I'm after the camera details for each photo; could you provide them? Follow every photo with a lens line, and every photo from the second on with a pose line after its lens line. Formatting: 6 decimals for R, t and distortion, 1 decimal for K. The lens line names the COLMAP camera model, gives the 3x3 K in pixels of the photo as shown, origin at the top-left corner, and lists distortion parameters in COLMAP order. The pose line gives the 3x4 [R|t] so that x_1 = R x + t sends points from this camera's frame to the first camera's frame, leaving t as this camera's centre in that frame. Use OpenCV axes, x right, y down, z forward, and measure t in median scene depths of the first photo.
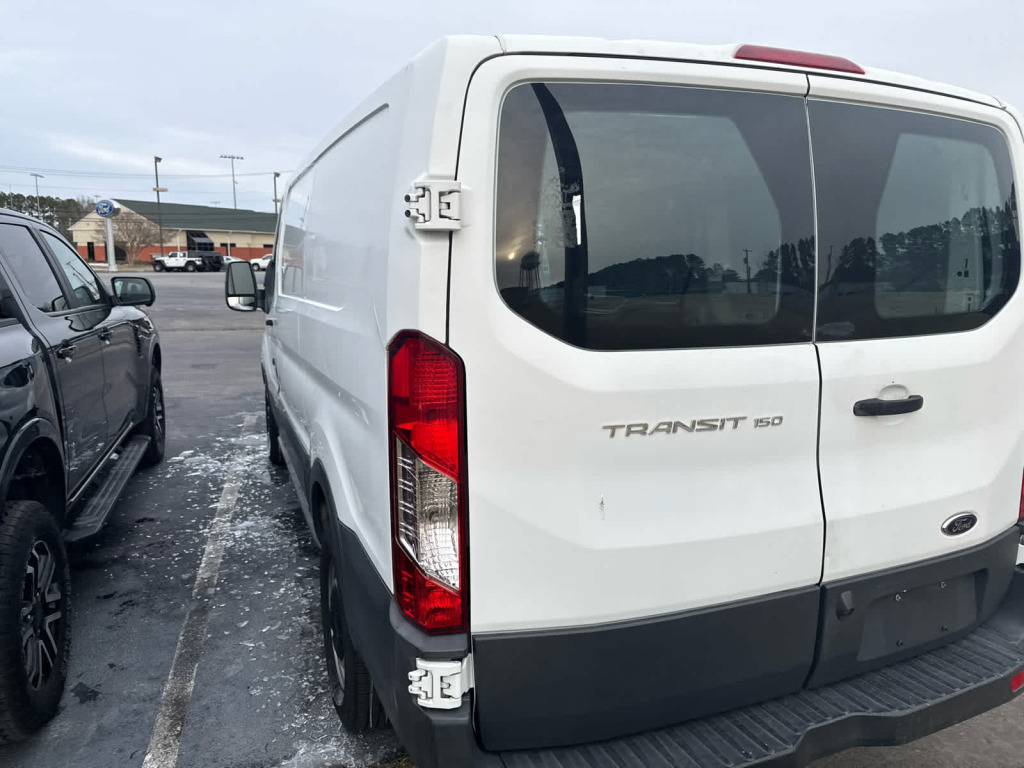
lens RADIAL K [[723.6, 0, 503.0], [0, 723.6, 379.4], [0, 0, 1]] dist [0.018256, -0.026342]
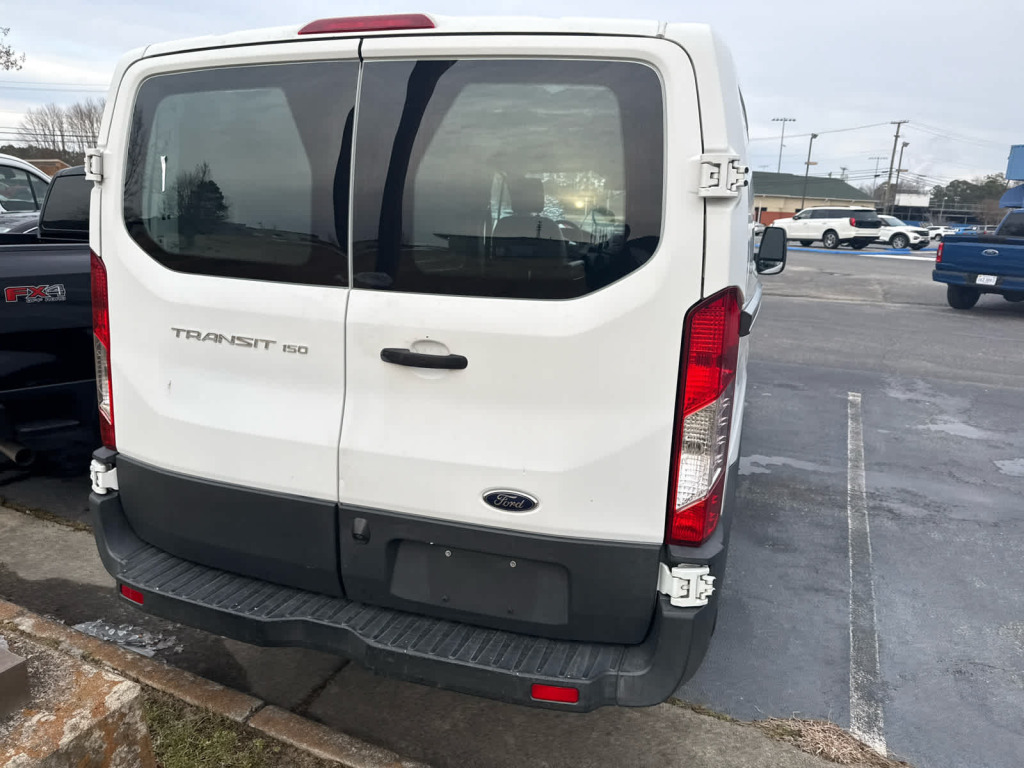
lens RADIAL K [[723.6, 0, 510.5], [0, 723.6, 380.5], [0, 0, 1]] dist [0.018256, -0.026342]
pose [[0.764056, 0.169722, -0.622425, 1.395779], [-0.139513, 0.985414, 0.097443, -0.055802], [0.629885, 0.012385, 0.776590, 0.314765]]
